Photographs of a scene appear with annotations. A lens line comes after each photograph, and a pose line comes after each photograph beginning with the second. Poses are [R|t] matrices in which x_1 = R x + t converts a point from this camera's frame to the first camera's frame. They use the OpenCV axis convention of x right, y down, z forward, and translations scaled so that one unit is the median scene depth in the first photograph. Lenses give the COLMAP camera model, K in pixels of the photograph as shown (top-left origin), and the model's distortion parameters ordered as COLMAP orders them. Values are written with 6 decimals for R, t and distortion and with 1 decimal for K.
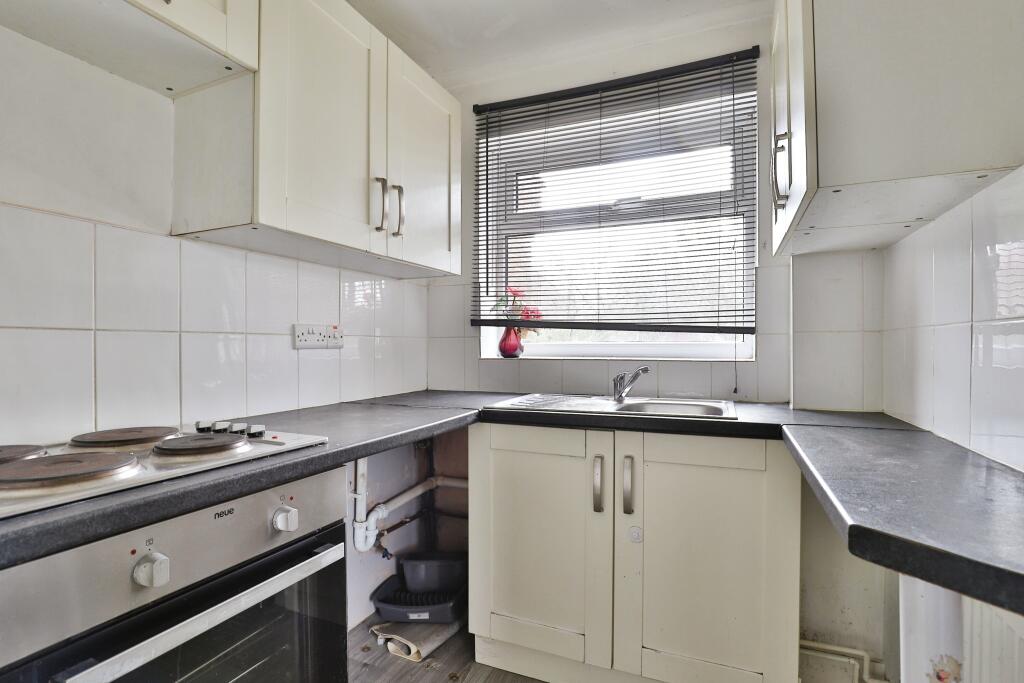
lens RADIAL K [[507.7, 0, 513.0], [0, 507.7, 346.8], [0, 0, 1]] dist [-0.031378, 0.007044]
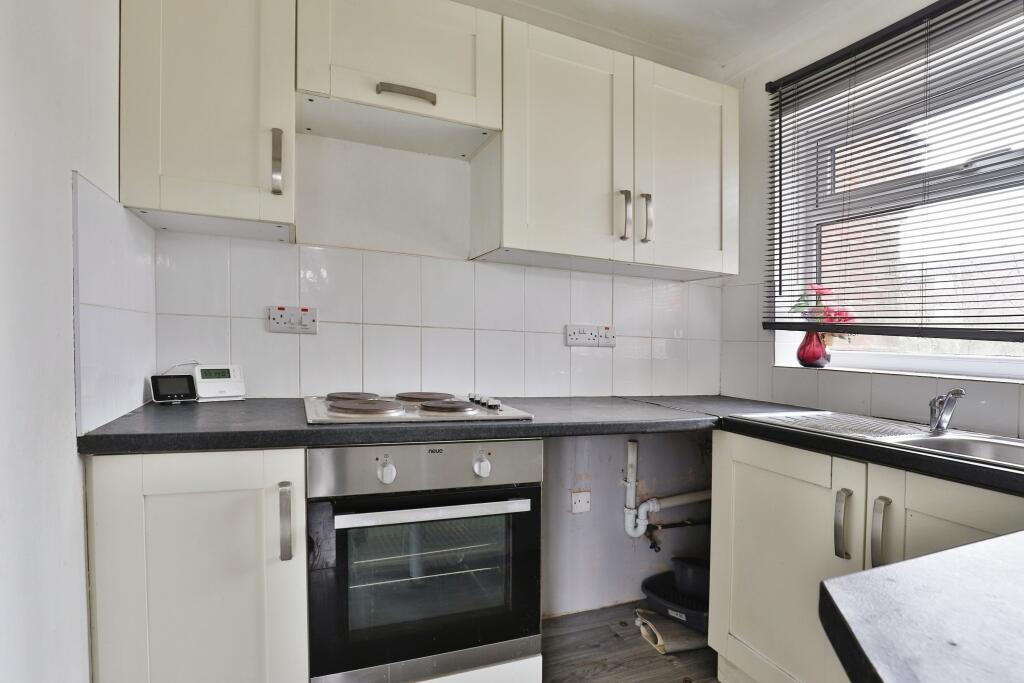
lens RADIAL K [[502.2, 0, 486.0], [0, 502.2, 364.0], [0, 0, 1]] dist [-0.025773, 0.000665]
pose [[0.713340, 0.063542, -0.697931, 0.215477], [-0.042464, 0.997970, 0.047457, -0.000683], [0.699530, -0.004216, 0.714590, 0.018173]]
